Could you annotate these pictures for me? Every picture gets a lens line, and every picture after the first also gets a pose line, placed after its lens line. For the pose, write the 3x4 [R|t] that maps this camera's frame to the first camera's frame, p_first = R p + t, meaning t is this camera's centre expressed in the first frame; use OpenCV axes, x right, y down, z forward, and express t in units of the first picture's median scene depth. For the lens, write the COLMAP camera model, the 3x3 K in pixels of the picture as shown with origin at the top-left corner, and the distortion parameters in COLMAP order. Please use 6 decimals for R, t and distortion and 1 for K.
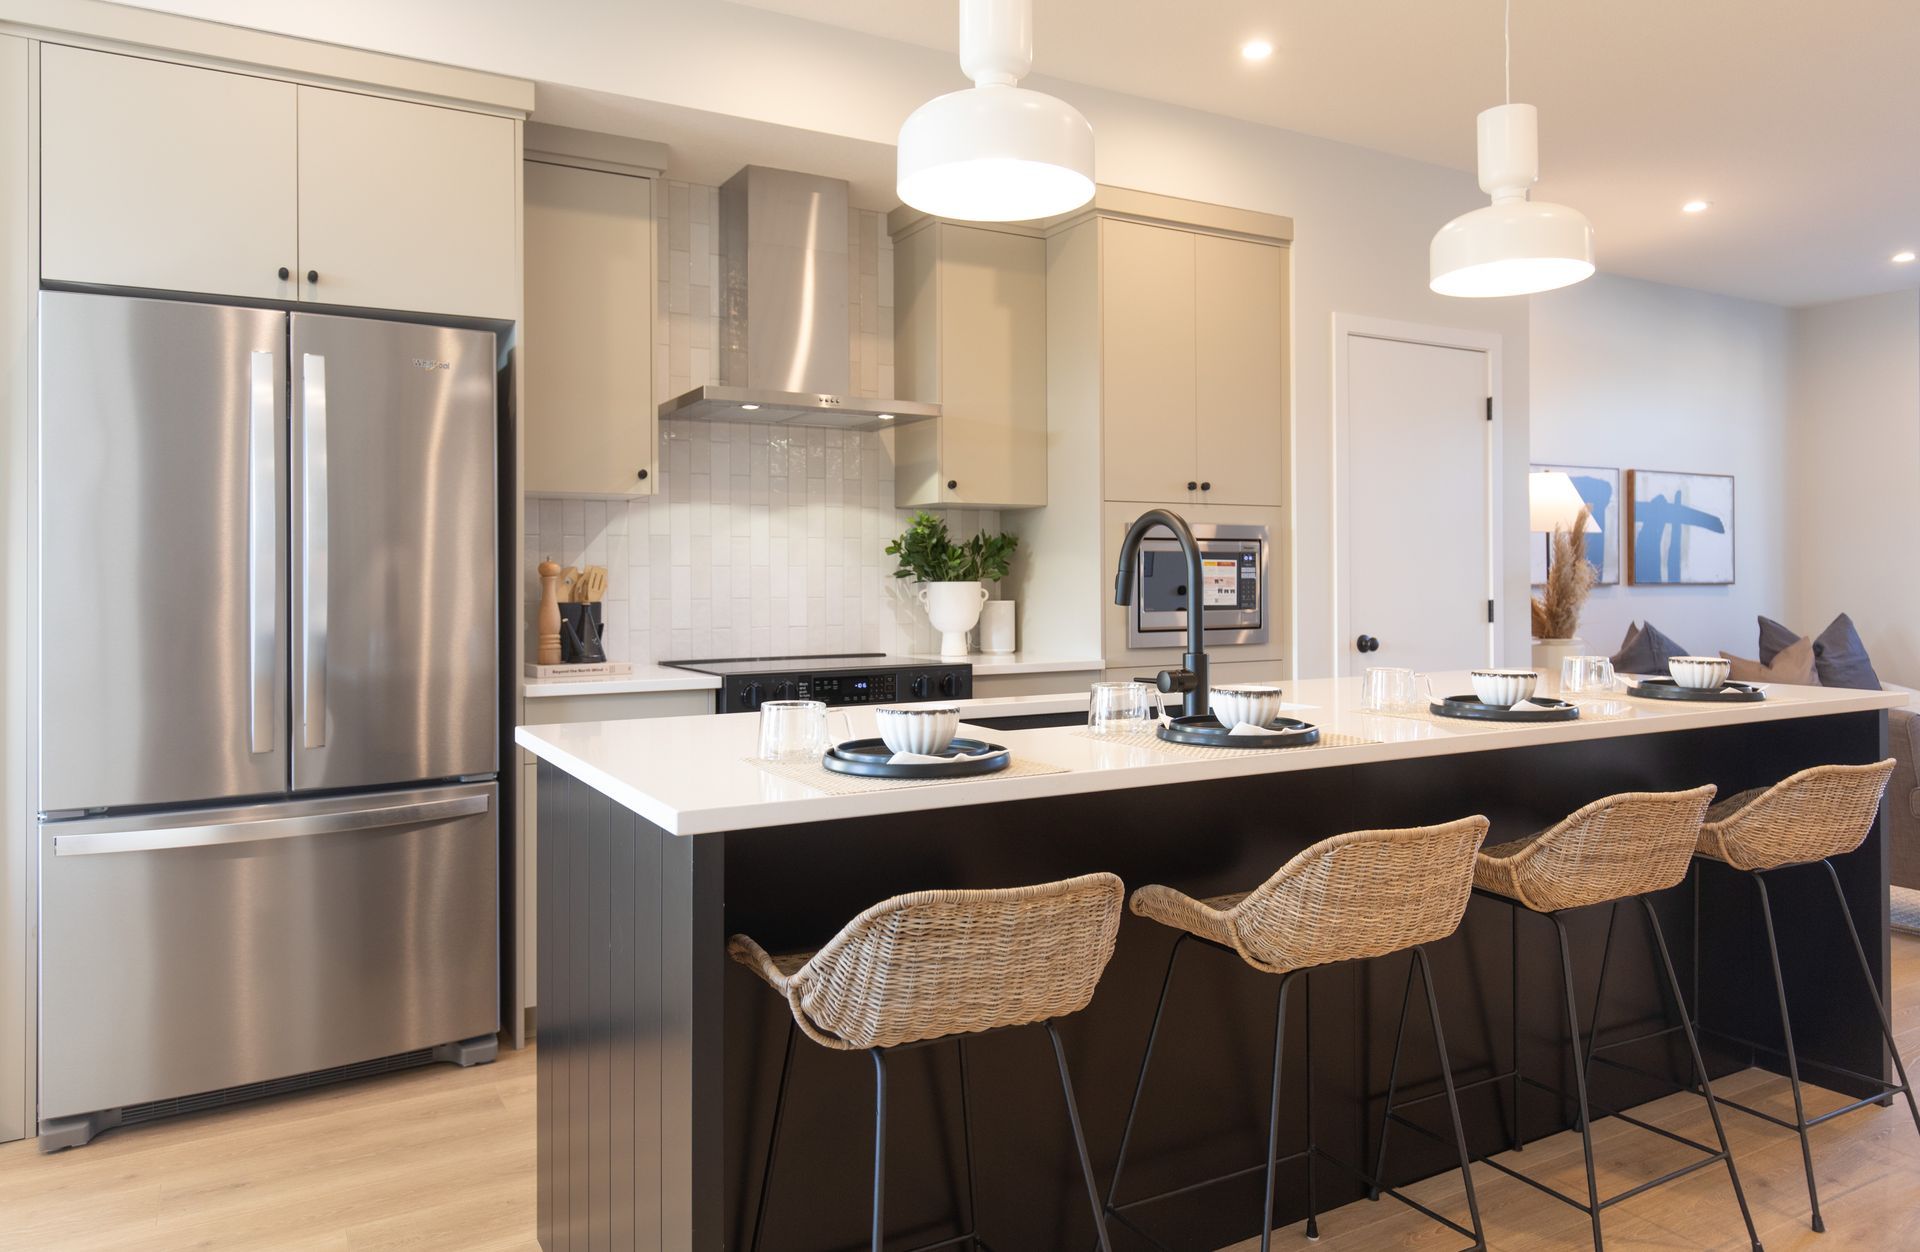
lens RADIAL K [[1226.1, 0, 960.0], [0, 1226.1, 626.0], [0, 0, 1]] dist [-0.001839, -0.000280]
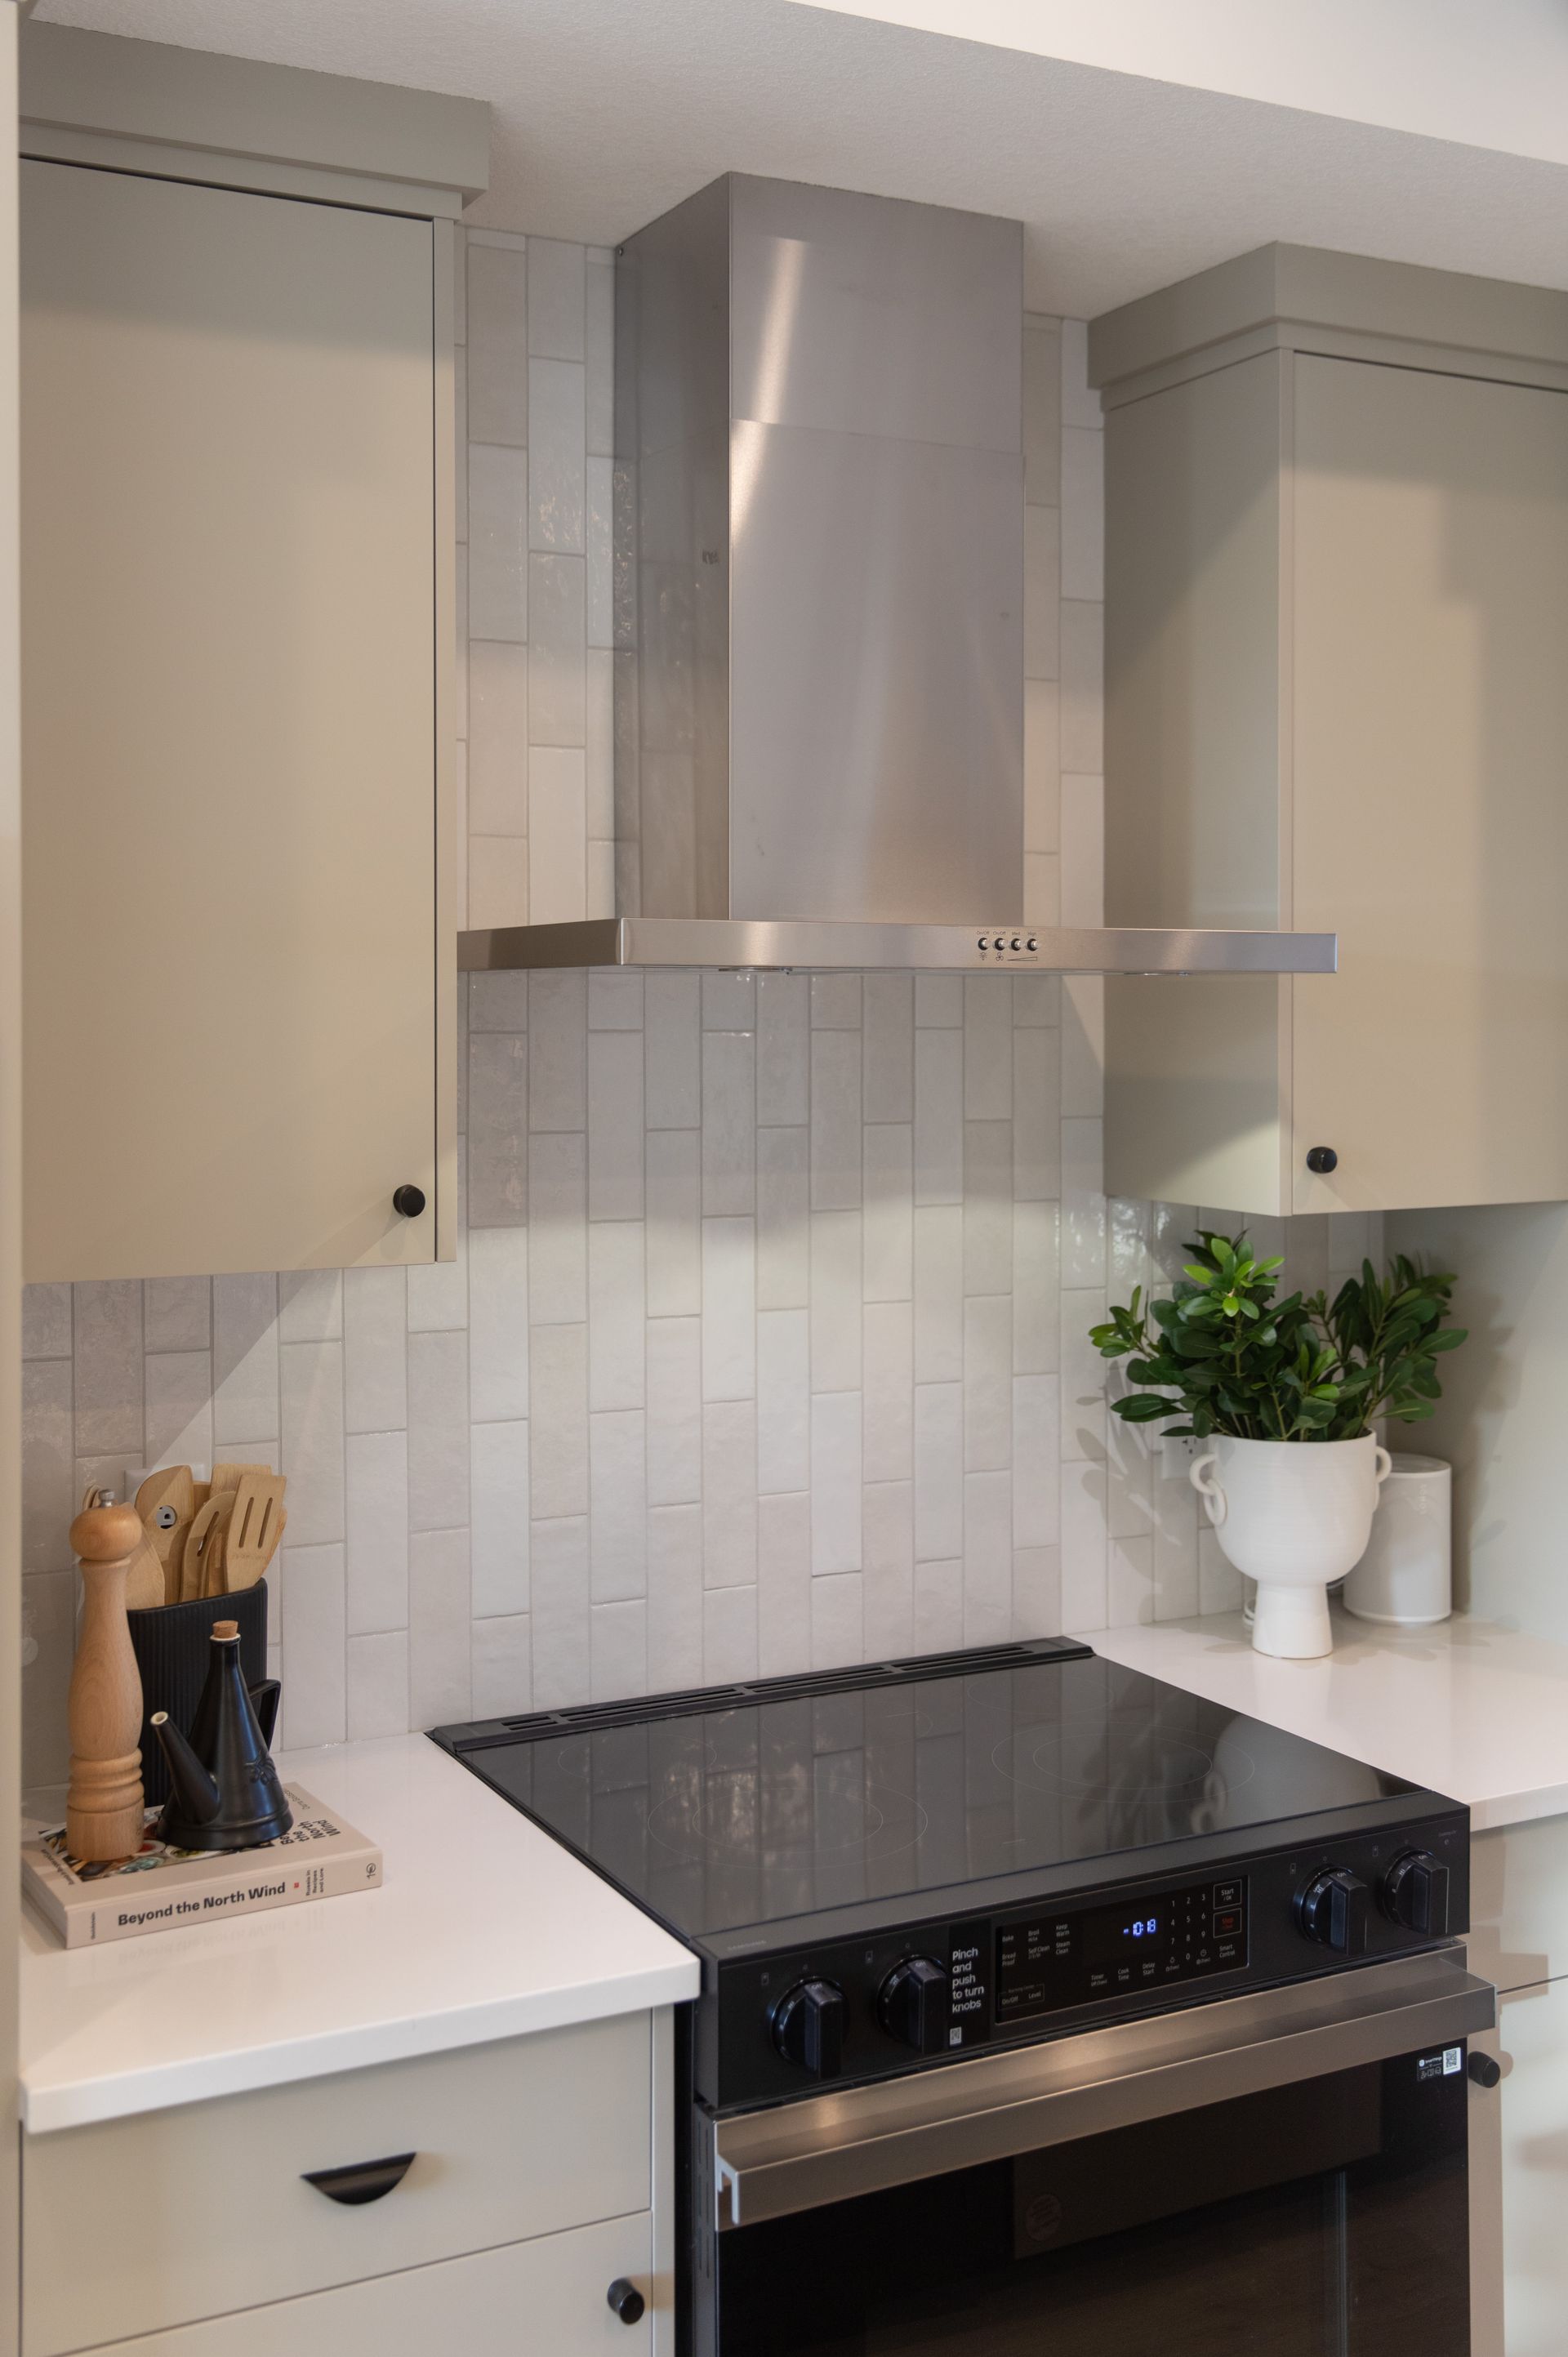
lens RADIAL K [[2483.8, 0, 784.0], [0, 2483.8, 1178.5], [0, 0, 1]] dist [0.025580, -0.006231]
pose [[0.998882, 0.006402, -0.046832, -0.119490], [-0.005803, 0.999900, 0.012918, -0.119766], [0.046910, -0.012631, 0.998819, 0.338720]]
